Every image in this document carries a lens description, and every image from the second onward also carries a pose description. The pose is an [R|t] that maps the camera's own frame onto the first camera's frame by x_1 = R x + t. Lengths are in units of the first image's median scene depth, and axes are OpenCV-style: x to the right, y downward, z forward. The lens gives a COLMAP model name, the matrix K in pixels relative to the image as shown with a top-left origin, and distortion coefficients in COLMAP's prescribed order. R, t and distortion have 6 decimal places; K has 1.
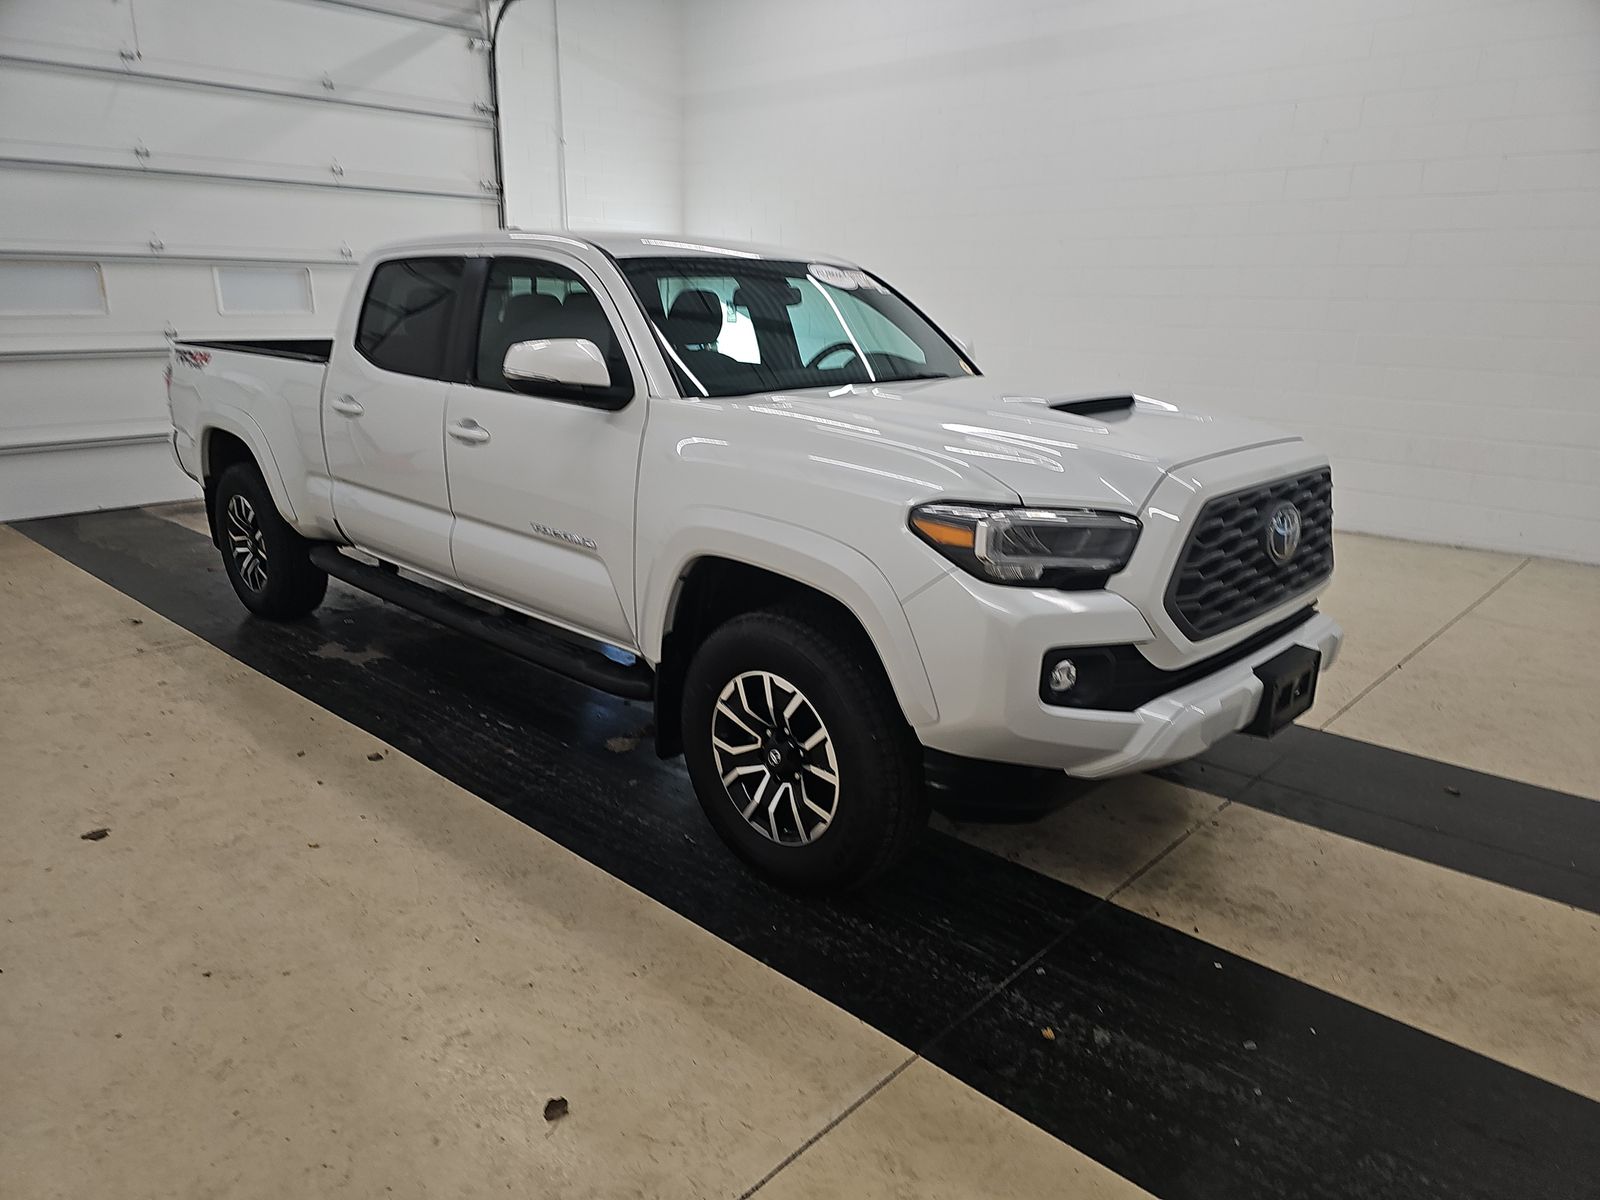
lens RADIAL K [[1047.5, 0, 801.0], [0, 1047.5, 607.5], [0, 0, 1]] dist [0.034079, -0.029661]
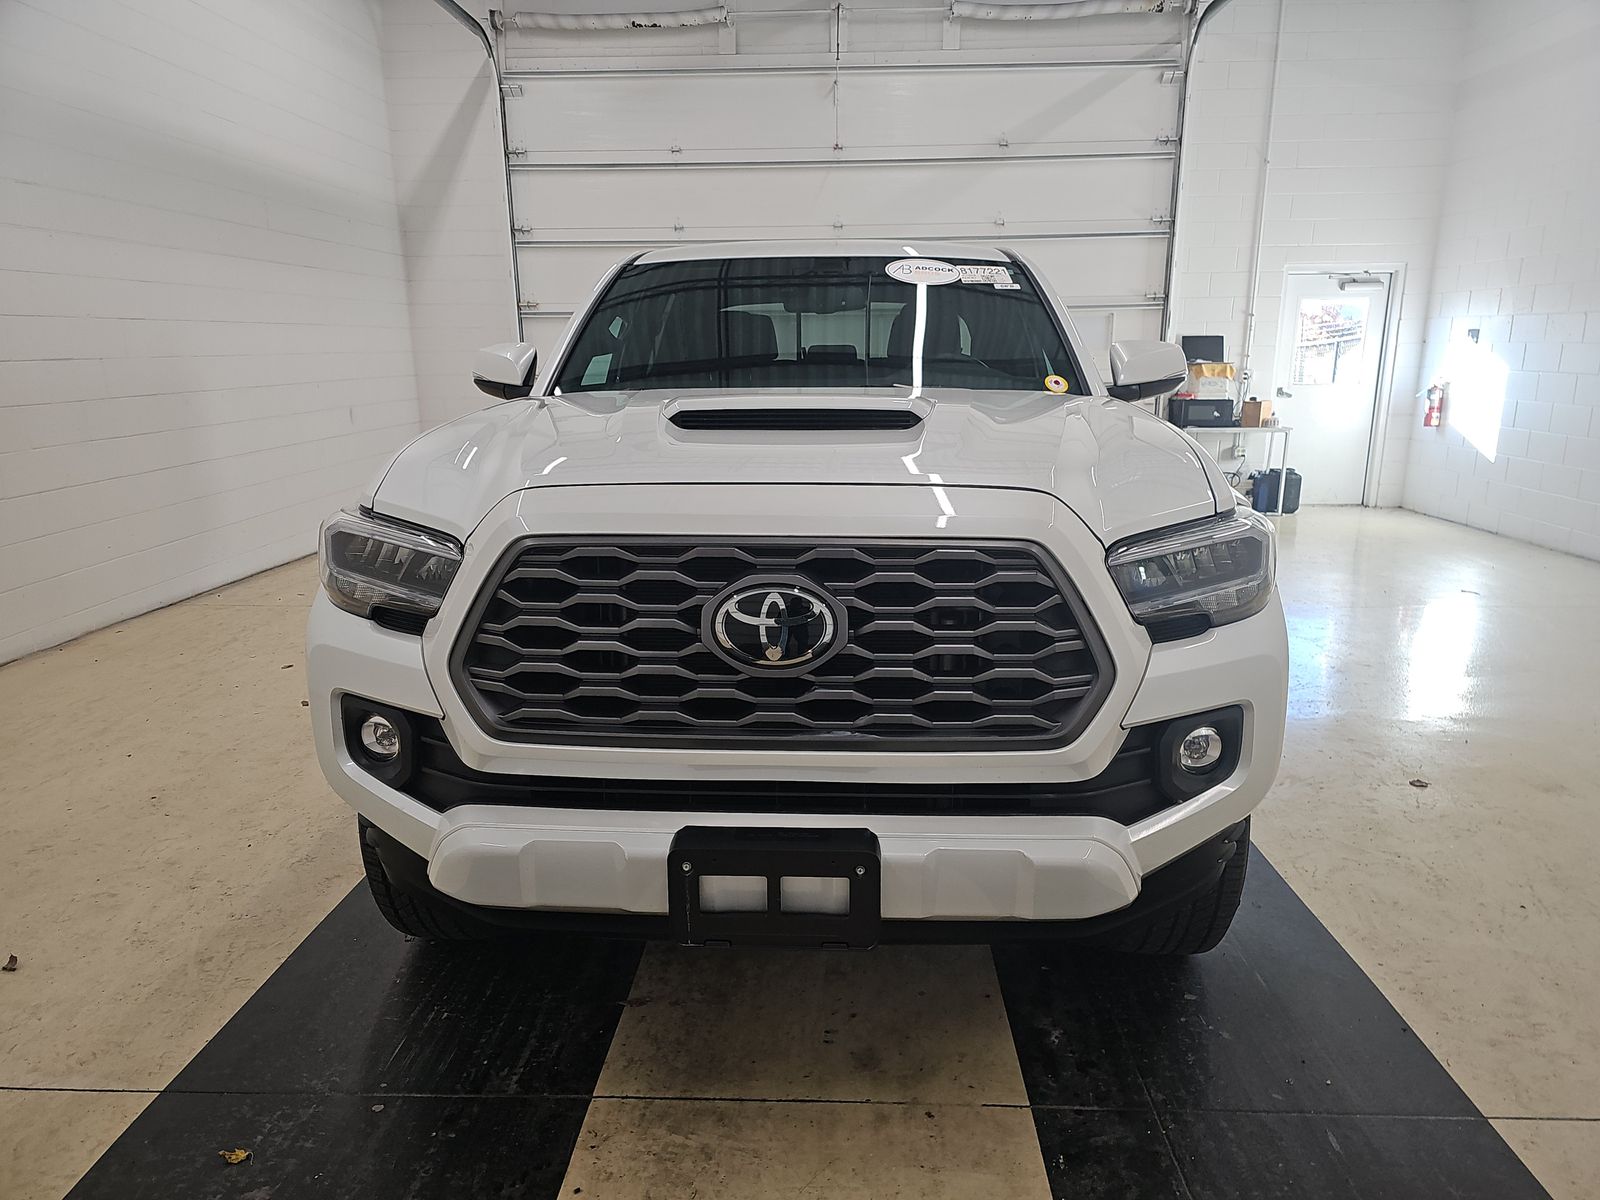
lens RADIAL K [[1047.5, 0, 803.7], [0, 1047.5, 597.0], [0, 0, 1]] dist [0.034079, -0.029661]
pose [[0.656133, 0.152701, -0.739034, 0.274339], [-0.196884, 0.980035, 0.027699, -0.032134], [0.728509, 0.127330, 0.673098, 0.185624]]
